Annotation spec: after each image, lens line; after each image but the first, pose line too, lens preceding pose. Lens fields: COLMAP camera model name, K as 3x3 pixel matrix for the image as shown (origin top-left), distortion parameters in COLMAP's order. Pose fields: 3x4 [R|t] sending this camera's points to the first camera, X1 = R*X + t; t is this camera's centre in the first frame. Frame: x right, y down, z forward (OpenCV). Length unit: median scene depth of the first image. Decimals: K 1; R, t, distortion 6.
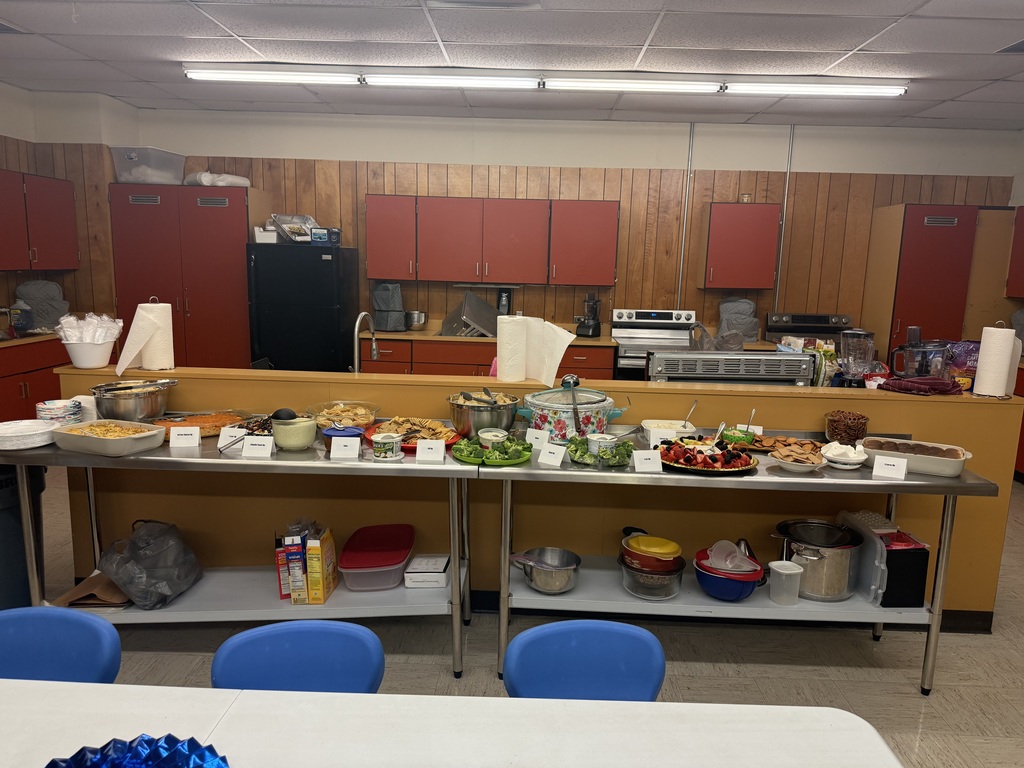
lens RADIAL K [[754.7, 0, 512.0], [0, 754.7, 384.0], [0, 0, 1]] dist [-0.024848, -0.002647]
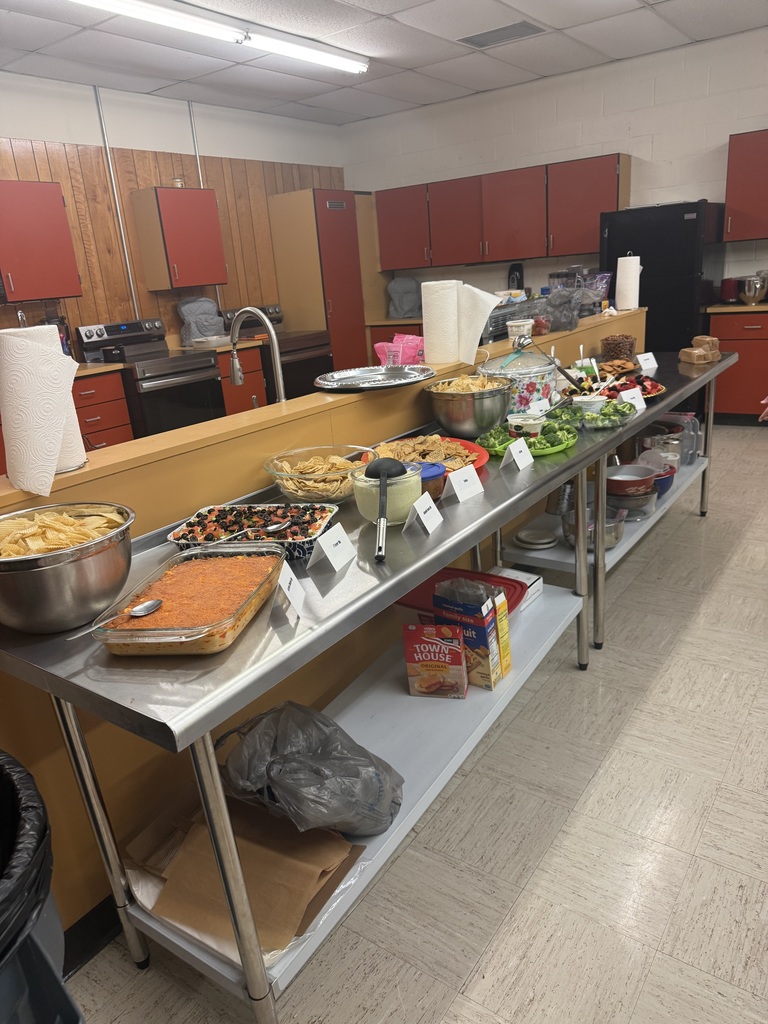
lens RADIAL K [[754.7, 0, 384.0], [0, 754.7, 512.0], [0, 0, 1]] dist [-0.024848, -0.002647]
pose [[0.556489, -0.313994, 0.769238, -0.361426], [0.215525, 0.948702, 0.231331, -0.029155], [-0.802414, 0.037057, 0.595616, 0.287420]]
